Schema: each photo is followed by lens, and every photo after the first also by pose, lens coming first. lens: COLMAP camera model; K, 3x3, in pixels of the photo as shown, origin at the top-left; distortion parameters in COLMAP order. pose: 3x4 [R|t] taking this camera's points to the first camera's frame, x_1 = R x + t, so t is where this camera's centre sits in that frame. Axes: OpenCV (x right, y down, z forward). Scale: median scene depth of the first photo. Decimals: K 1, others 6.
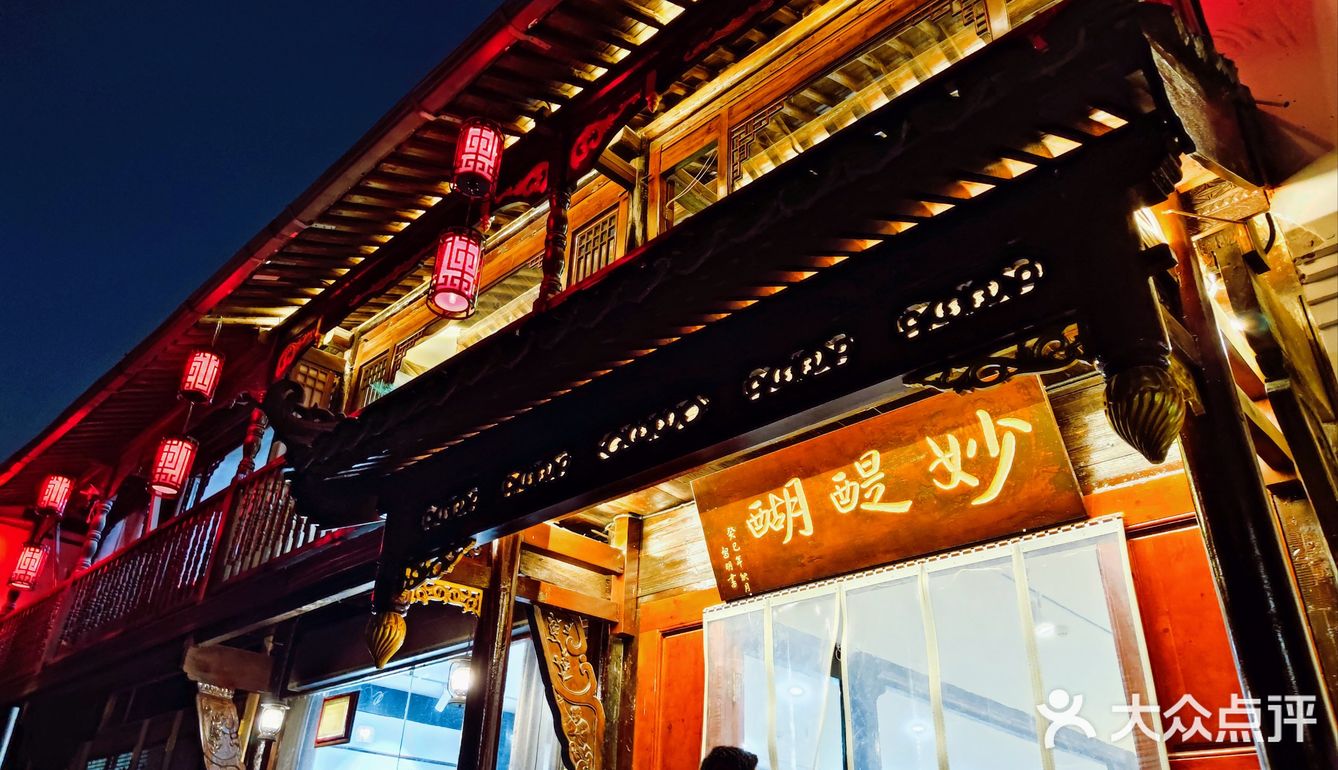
lens RADIAL K [[938.5, 0, 669.0], [0, 938.5, 385.0], [0, 0, 1]] dist [-0.005211, -0.004095]
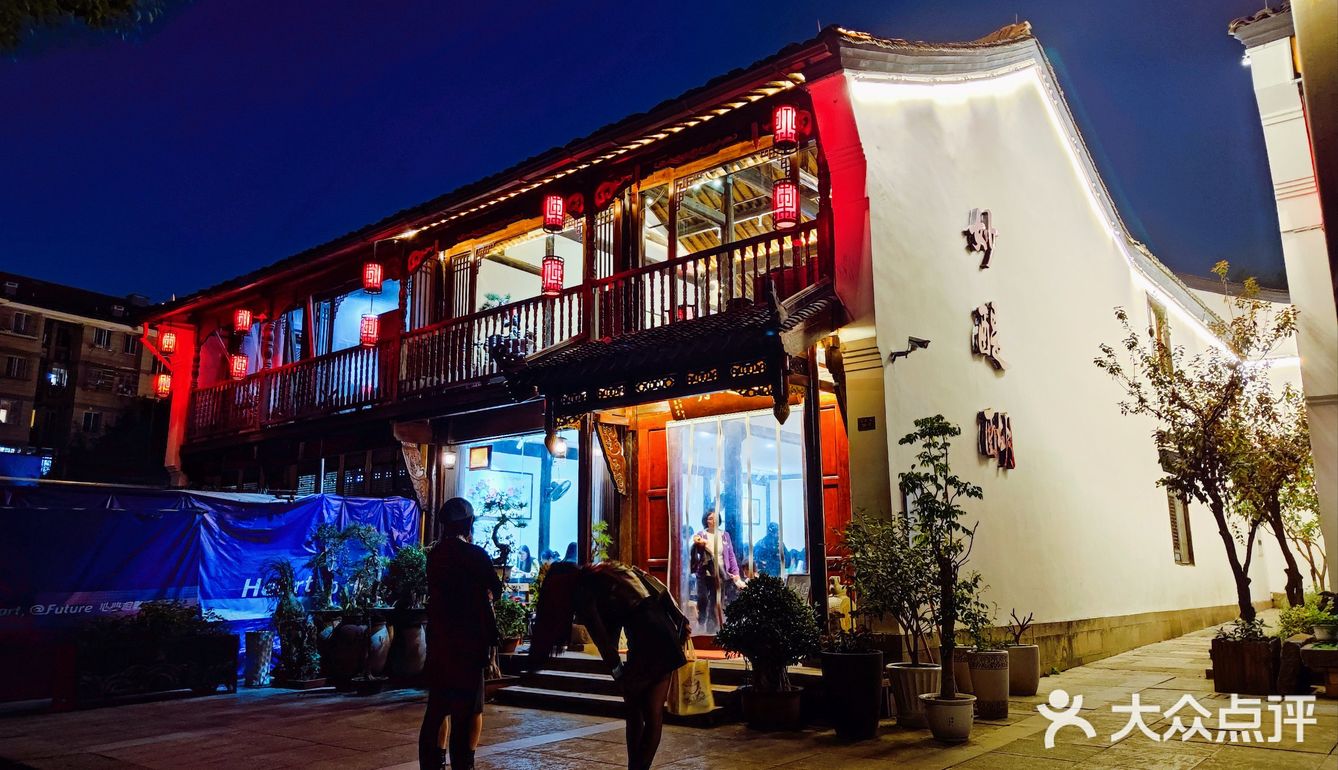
lens RADIAL K [[938.5, 0, 669.0], [0, 938.5, 385.0], [0, 0, 1]] dist [-0.005211, -0.004095]
pose [[0.996789, -0.021040, 0.077254, -0.142434], [-0.004739, 0.947662, 0.319241, -0.634253], [-0.079927, -0.318582, 0.944520, -1.287900]]
